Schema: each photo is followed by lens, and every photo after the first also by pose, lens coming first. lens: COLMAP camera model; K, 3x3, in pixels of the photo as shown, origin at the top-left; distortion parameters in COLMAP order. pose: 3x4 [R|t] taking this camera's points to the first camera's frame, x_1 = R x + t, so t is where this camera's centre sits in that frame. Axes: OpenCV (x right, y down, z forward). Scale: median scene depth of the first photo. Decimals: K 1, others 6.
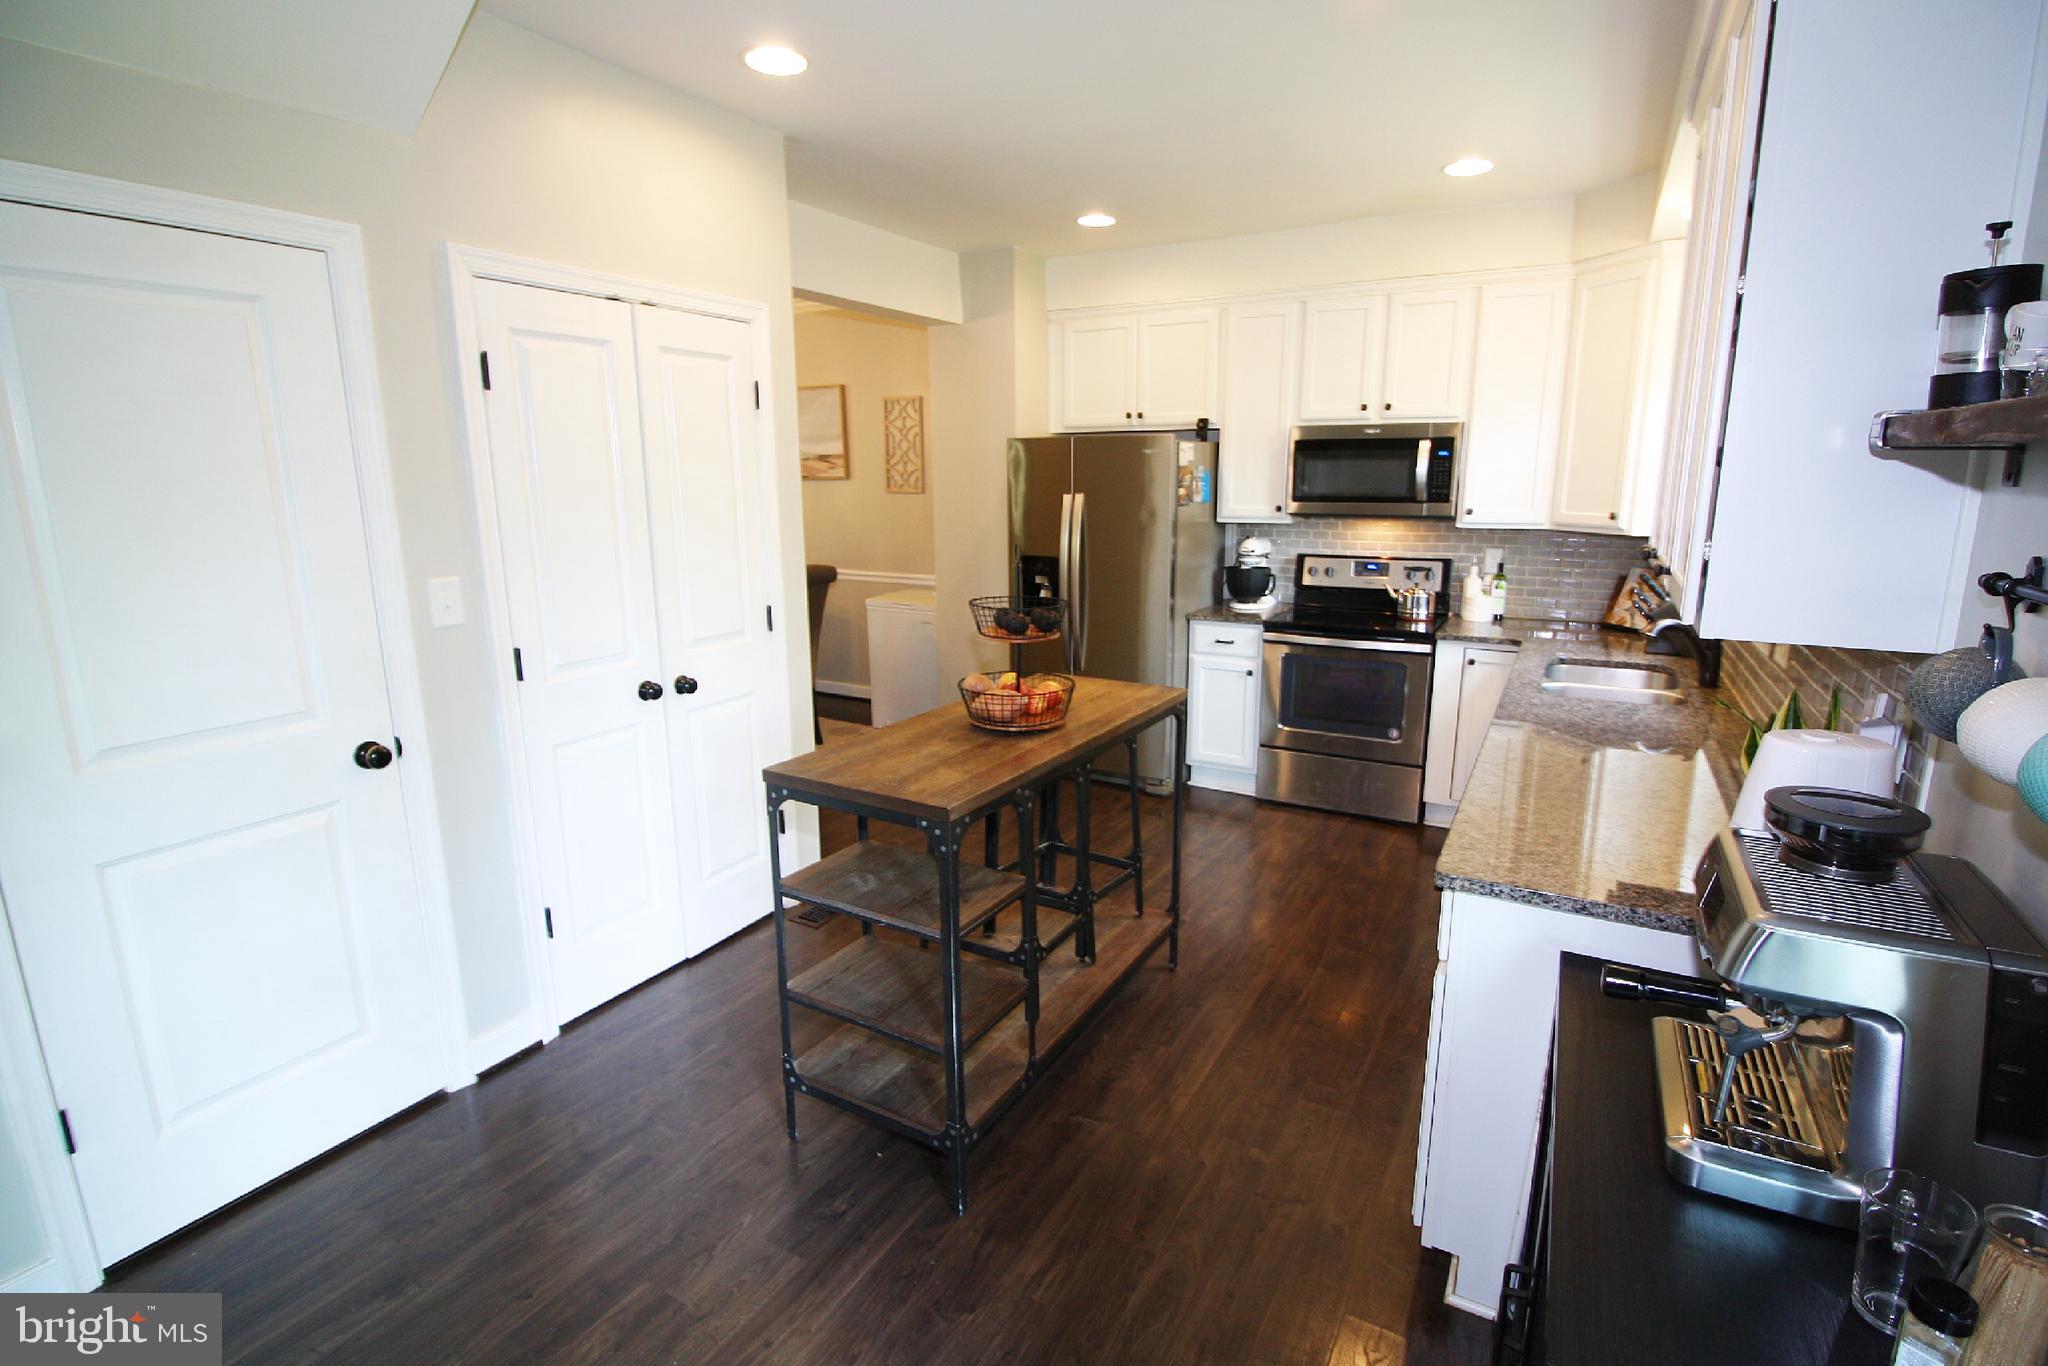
lens RADIAL K [[968.0, 0, 1034.8], [0, 968.0, 677.2], [0, 0, 1]] dist [-0.002846, -0.000458]
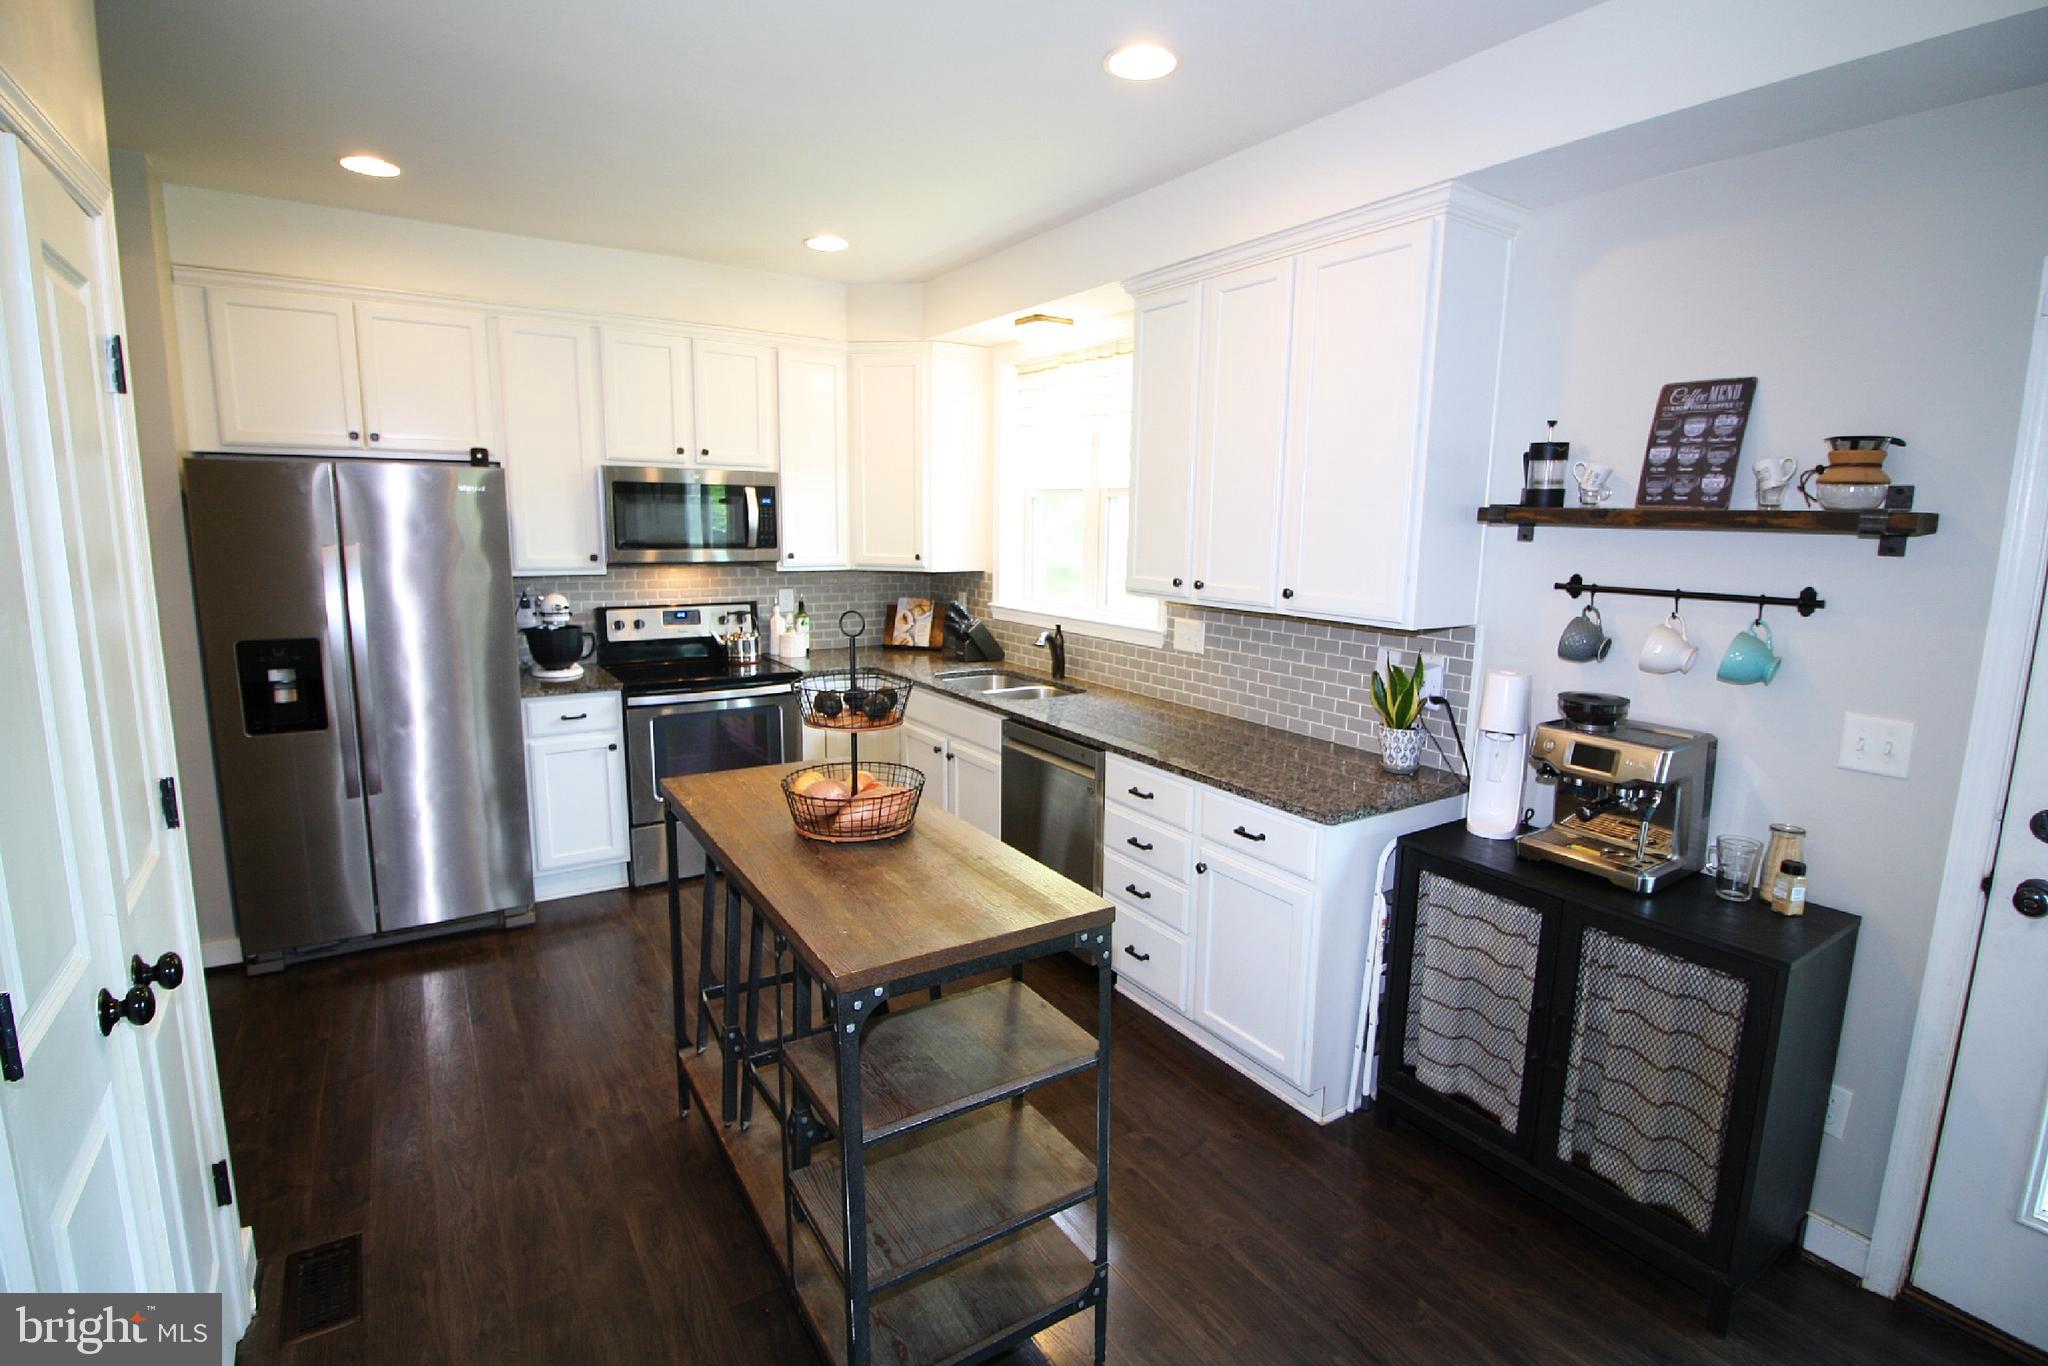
lens RADIAL K [[968.0, 0, 1034.8], [0, 968.0, 677.2], [0, 0, 1]] dist [-0.002846, -0.000458]
pose [[0.443845, -0.135796, 0.885755, -0.365418], [0.169492, 0.983331, 0.065824, -0.058569], [-0.879929, 0.120913, 0.459463, 0.263111]]
